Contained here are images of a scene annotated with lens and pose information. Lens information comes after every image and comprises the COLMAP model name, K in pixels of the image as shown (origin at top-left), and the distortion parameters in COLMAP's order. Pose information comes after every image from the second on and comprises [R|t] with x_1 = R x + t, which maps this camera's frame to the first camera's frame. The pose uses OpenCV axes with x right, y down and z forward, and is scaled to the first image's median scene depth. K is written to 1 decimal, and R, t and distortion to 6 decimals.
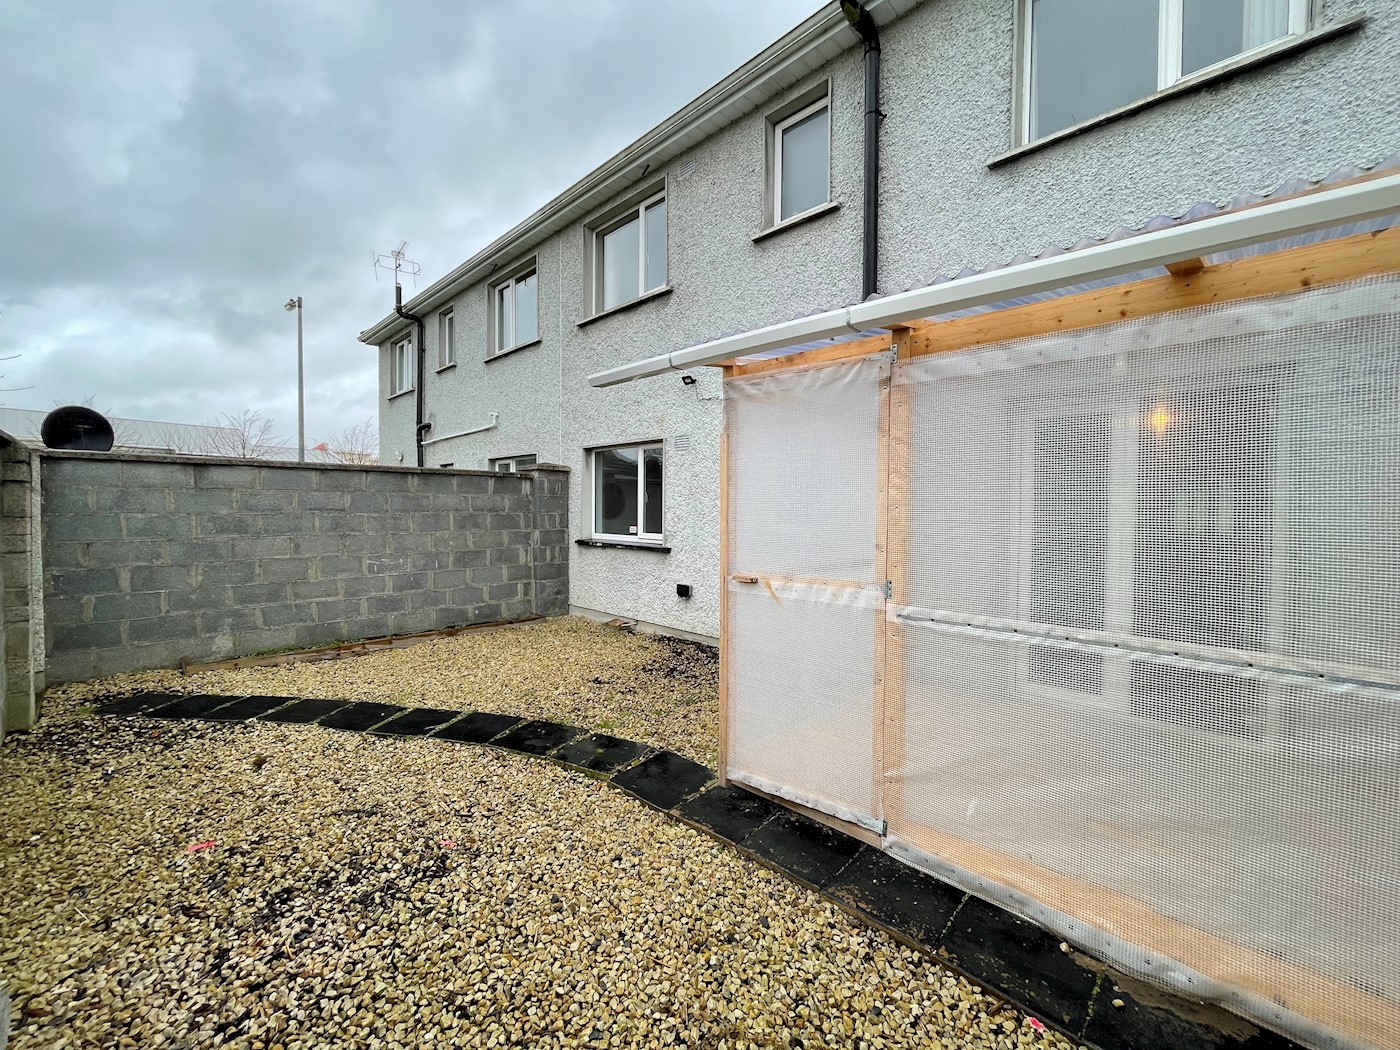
lens RADIAL K [[548.1, 0, 704.6], [0, 548.1, 536.3], [0, 0, 1]] dist [0.000148, -0.000072]
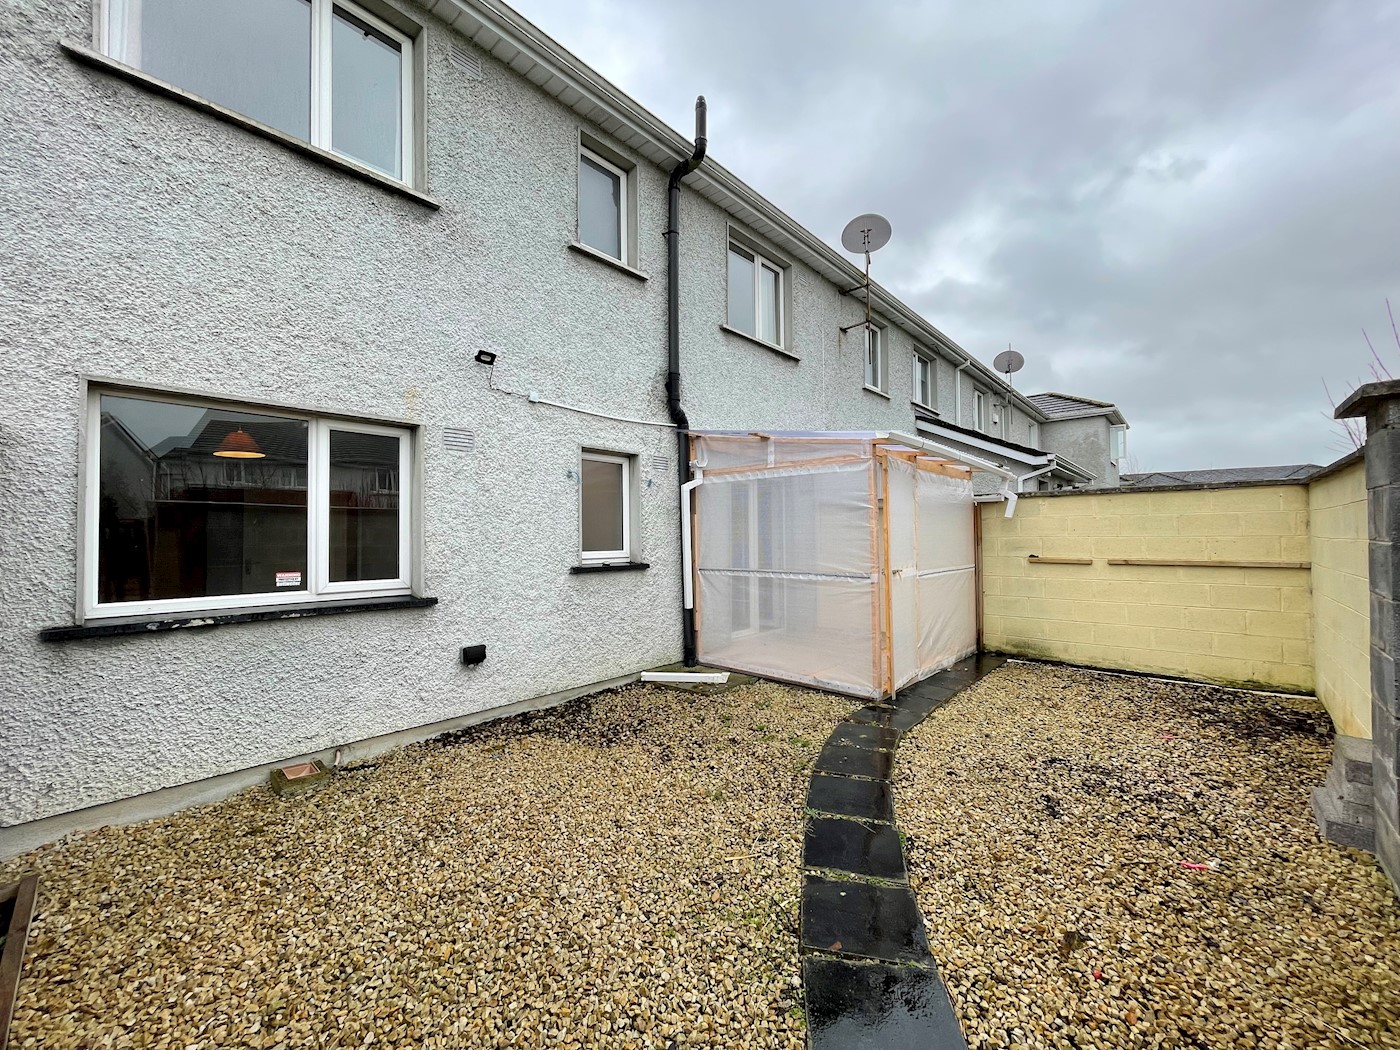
lens RADIAL K [[563.3, 0, 697.2], [0, 563.3, 524.3], [0, 0, 1]] dist [-0.001050, -0.000652]
pose [[-0.021251, 0.000500, 0.999774, -0.774242], [0.047705, 0.998861, 0.000515, -0.052690], [-0.998635, 0.047705, -0.021250, 0.741157]]
